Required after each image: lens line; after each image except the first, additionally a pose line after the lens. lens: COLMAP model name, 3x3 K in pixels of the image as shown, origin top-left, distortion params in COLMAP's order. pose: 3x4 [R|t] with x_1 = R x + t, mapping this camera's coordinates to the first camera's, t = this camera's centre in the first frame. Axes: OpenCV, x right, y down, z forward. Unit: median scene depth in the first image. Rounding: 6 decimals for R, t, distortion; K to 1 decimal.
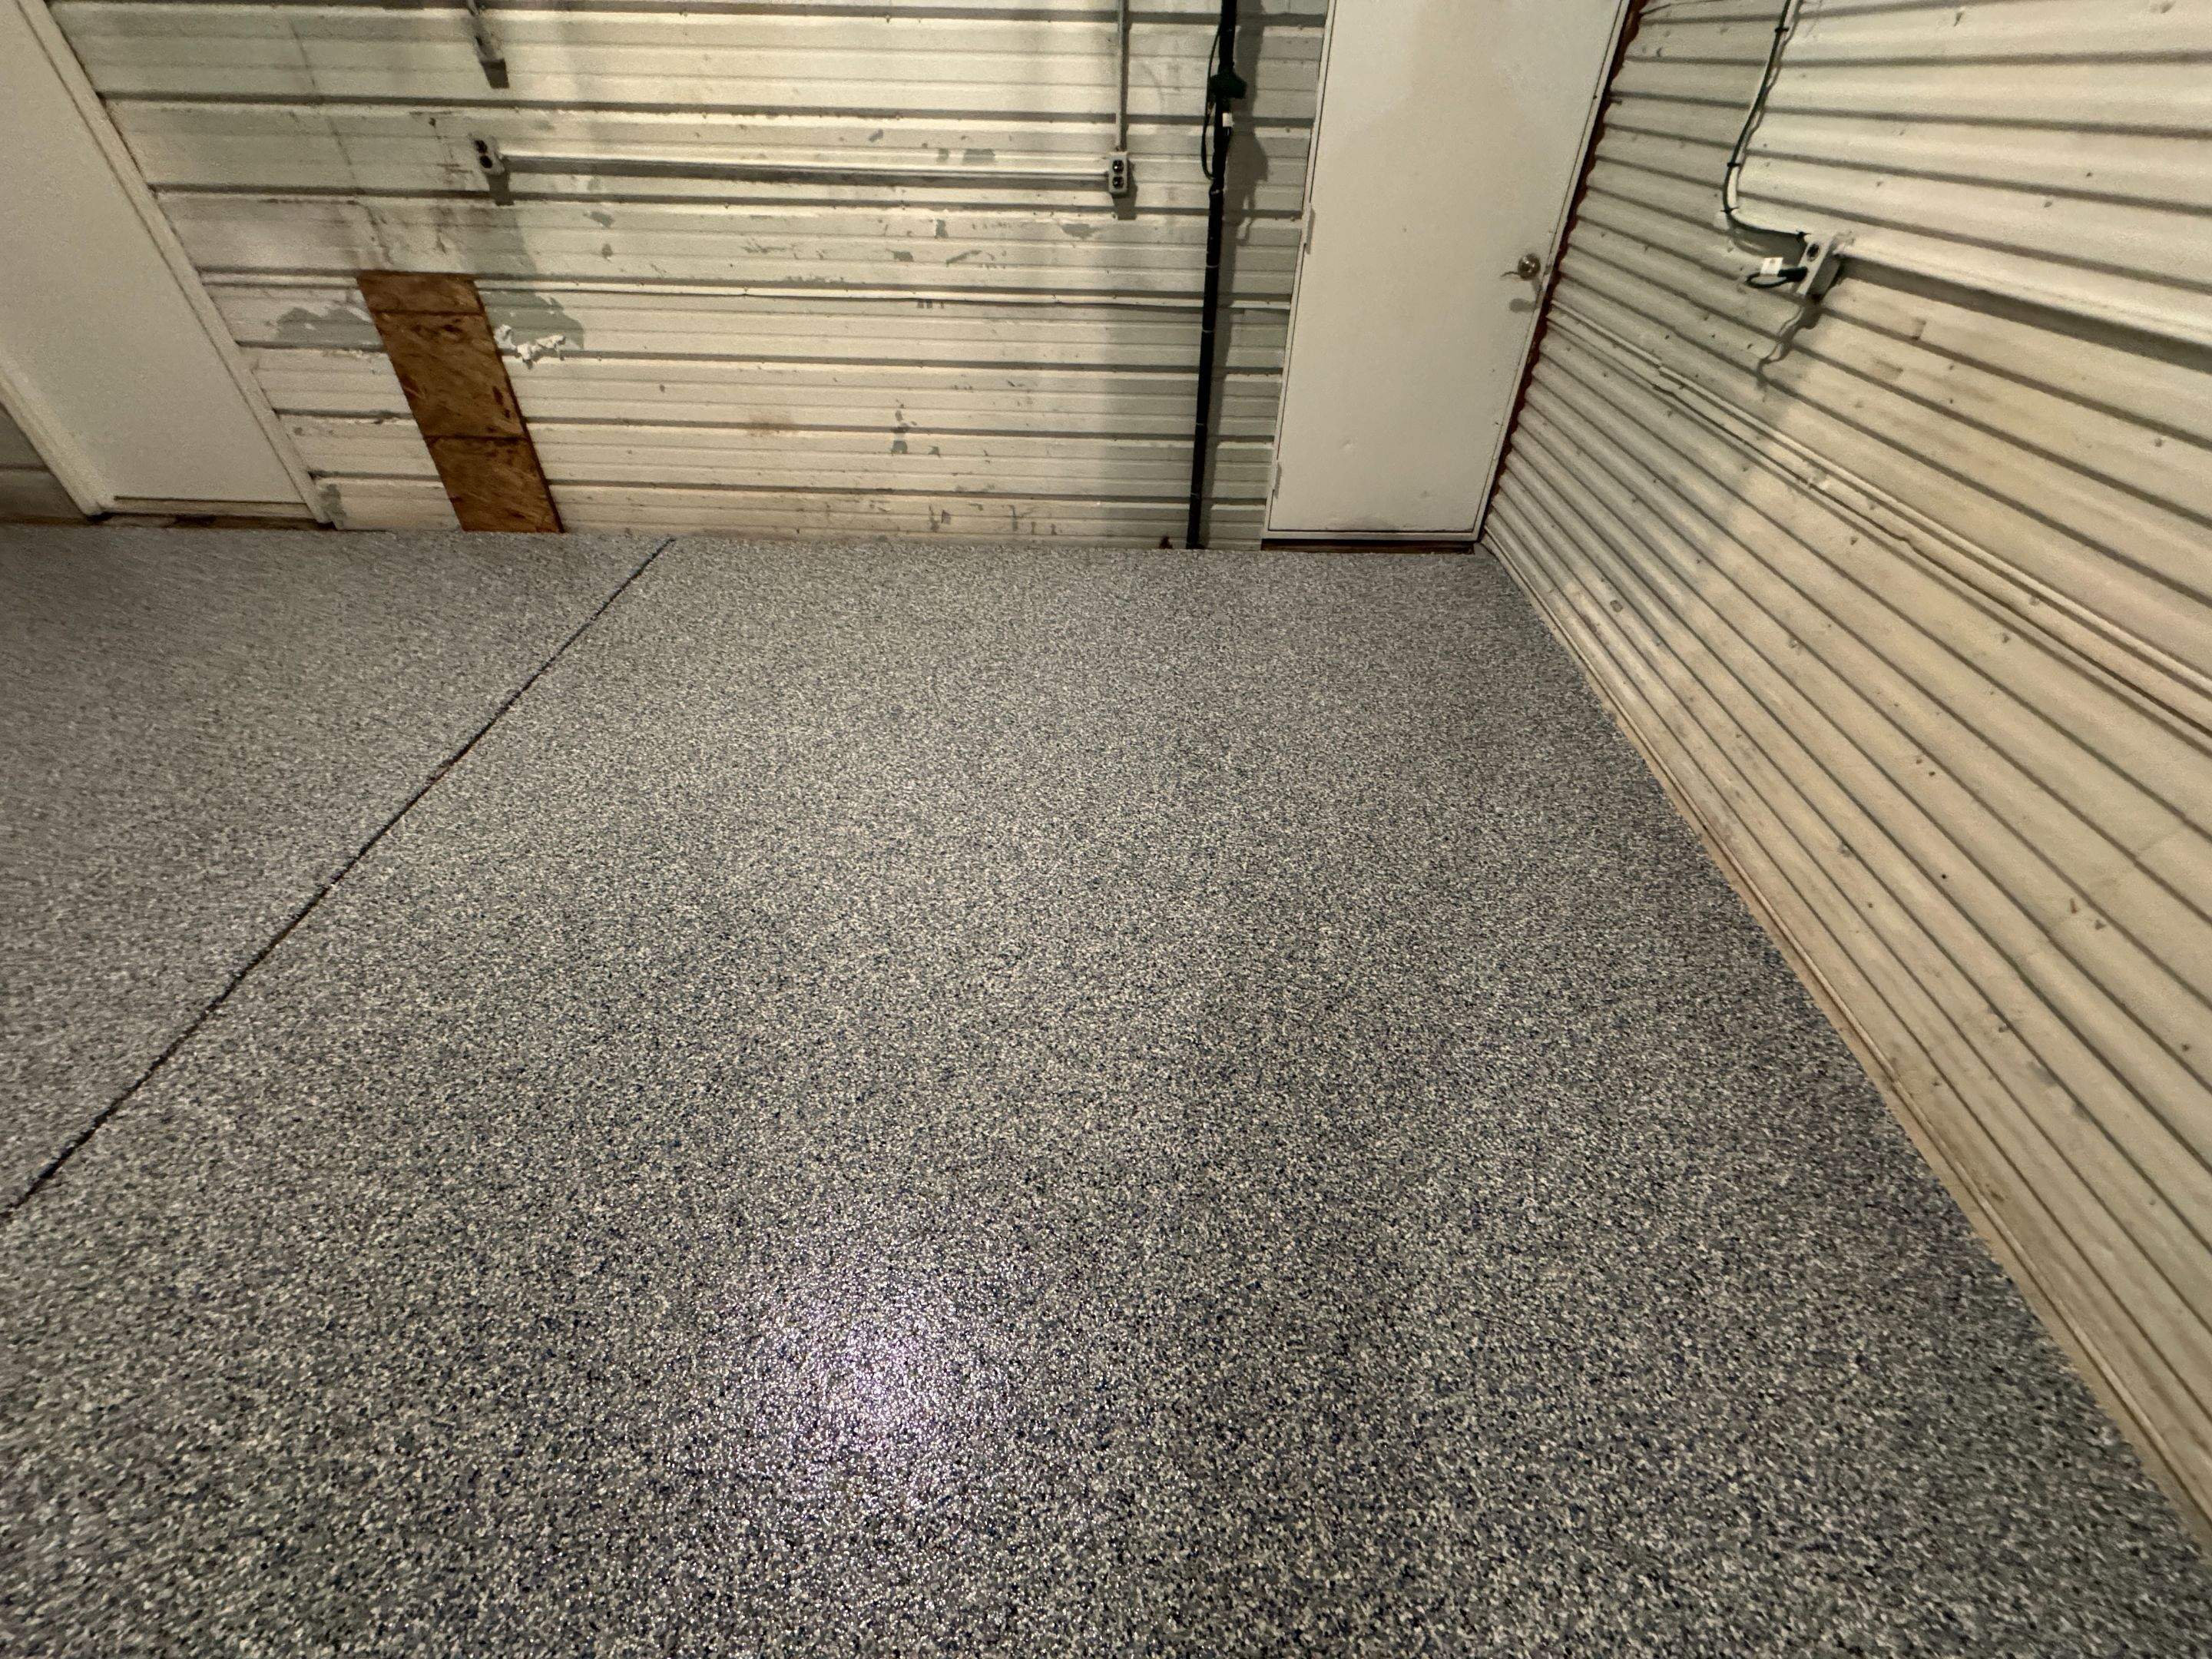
lens RADIAL K [[882.5, 0, 1109.3], [0, 882.5, 824.0], [0, 0, 1]] dist [-0.001111, -0.000098]
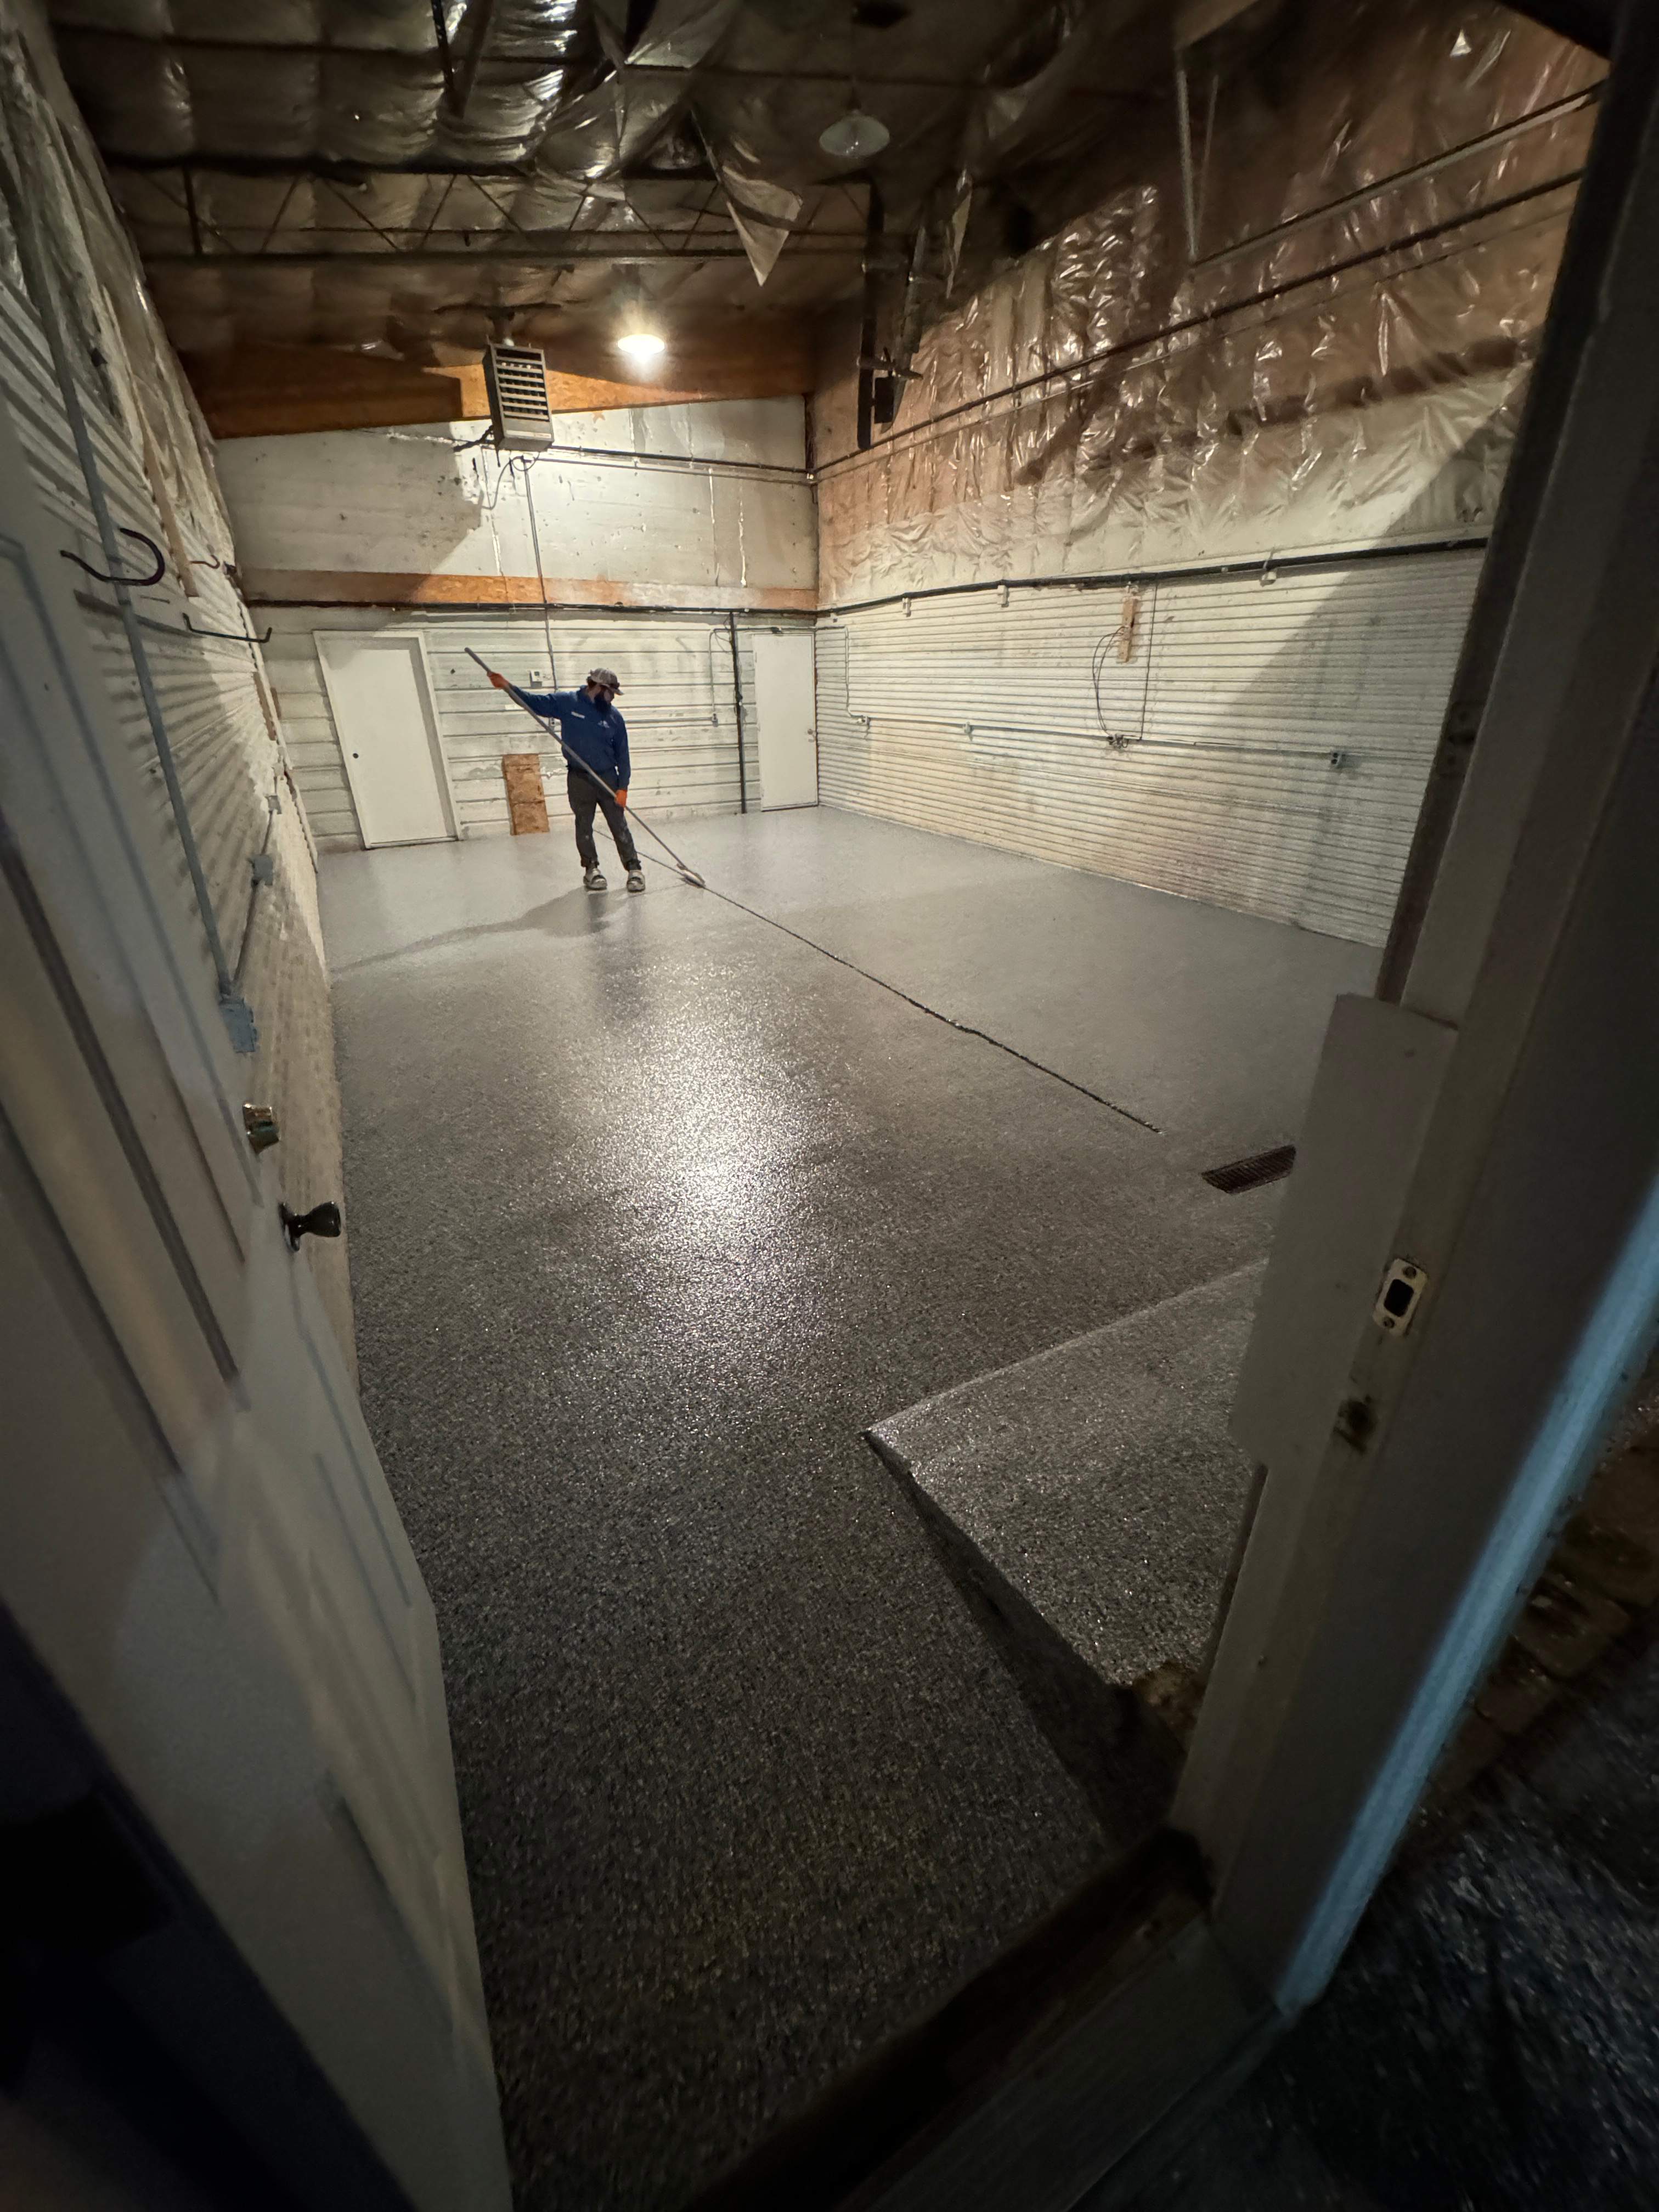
lens RADIAL K [[879.4, 0, 833.1], [0, 879.4, 1111.1], [0, 0, 1]] dist [-0.002577, -0.000100]
pose [[0.862848, -0.249994, 0.439313, -1.635878], [0.346671, 0.925191, -0.154405, 1.632338], [-0.367848, 0.285525, 0.884965, -2.101441]]
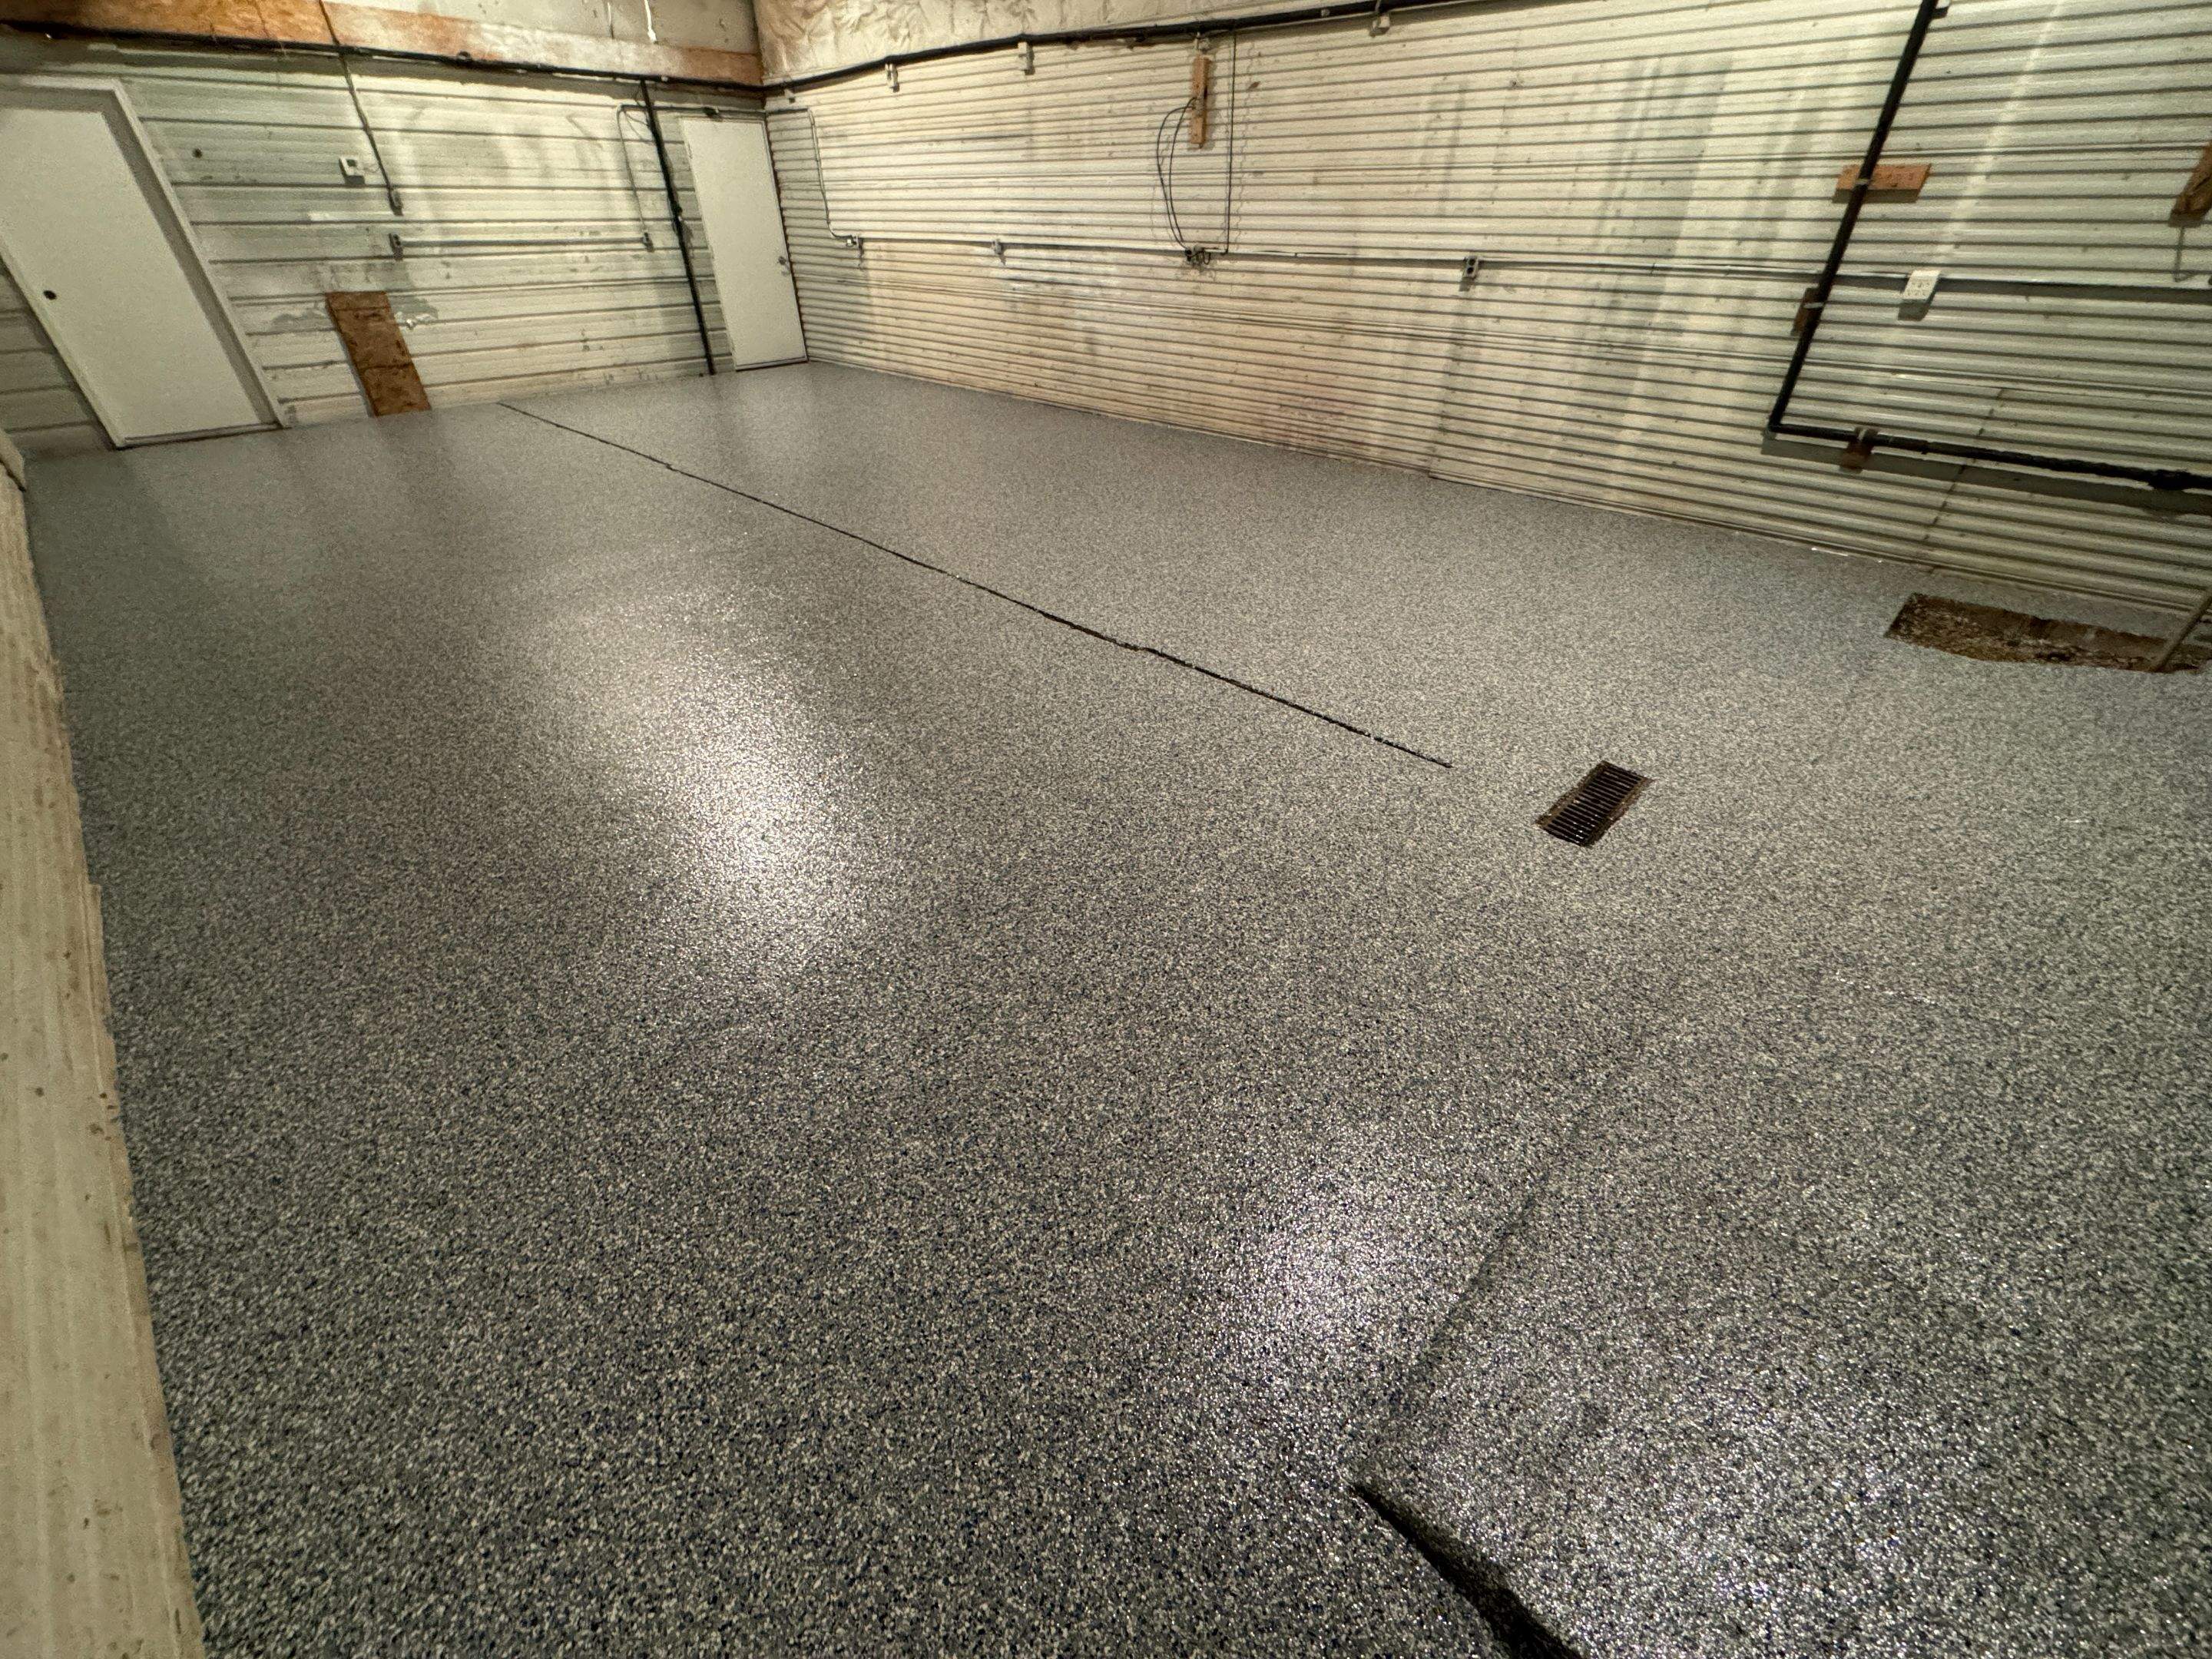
lens RADIAL K [[882.5, 0, 1107.7], [0, 882.5, 825.5], [0, 0, 1]] dist [-0.001111, -0.000098]
pose [[0.667546, -0.440722, 0.600121, -1.536600], [0.491612, 0.866224, 0.089299, 1.415380], [-0.559195, 0.235415, 0.794909, -1.688836]]
